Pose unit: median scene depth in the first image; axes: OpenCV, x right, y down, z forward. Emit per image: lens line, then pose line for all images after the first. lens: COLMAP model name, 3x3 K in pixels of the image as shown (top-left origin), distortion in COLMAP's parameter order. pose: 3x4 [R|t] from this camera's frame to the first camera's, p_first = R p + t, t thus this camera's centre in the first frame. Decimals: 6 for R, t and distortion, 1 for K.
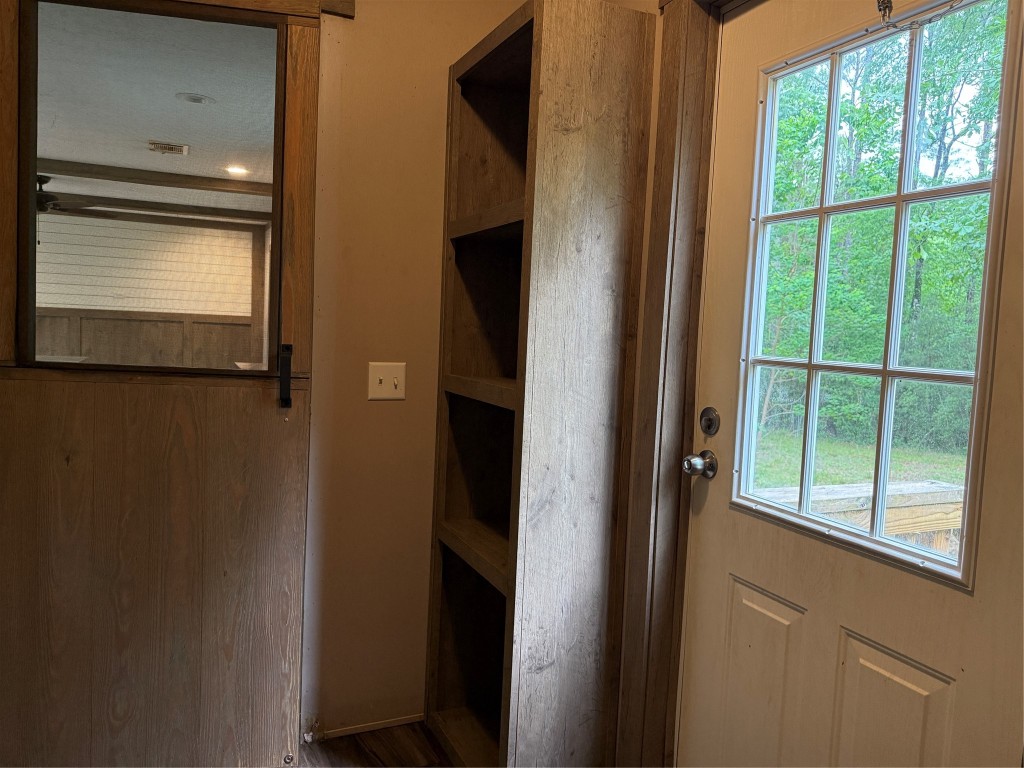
lens RADIAL K [[733.2, 0, 508.4], [0, 733.2, 387.2], [0, 0, 1]] dist [-0.000497, -0.009506]
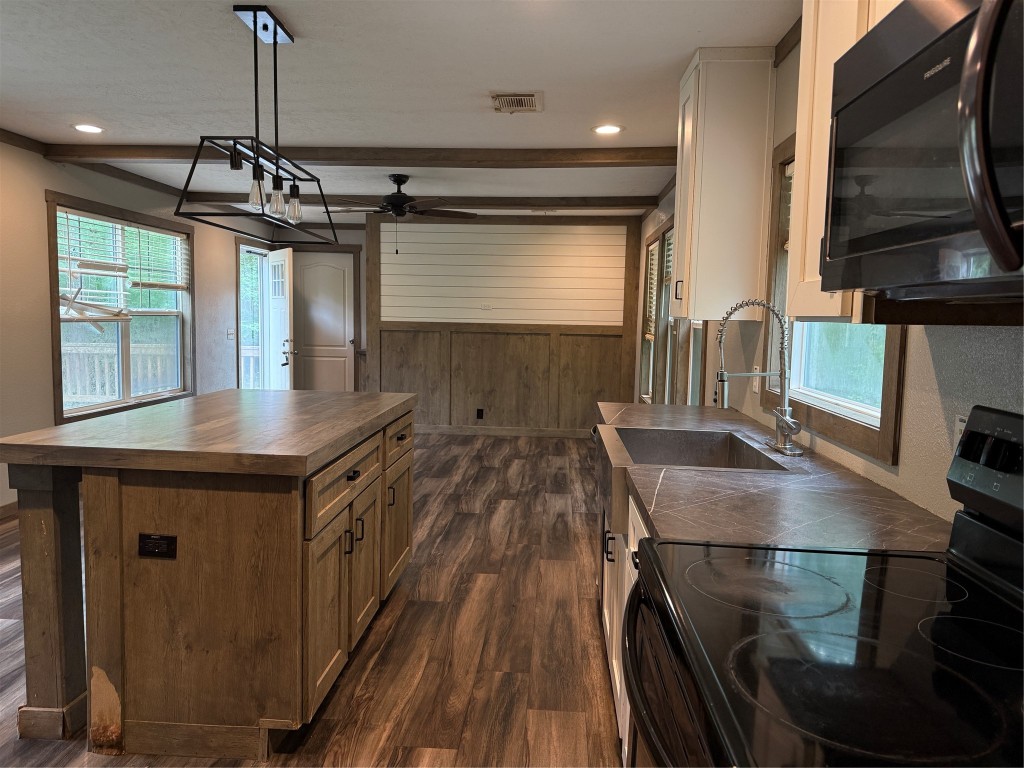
lens RADIAL K [[733.2, 0, 508.4], [0, 733.2, 387.2], [0, 0, 1]] dist [-0.000497, -0.009506]
pose [[0.881042, 0.017661, -0.472709, -0.067760], [-0.020141, 0.999797, -0.000185, -0.024300], [0.472610, 0.009684, 0.881219, 0.197164]]
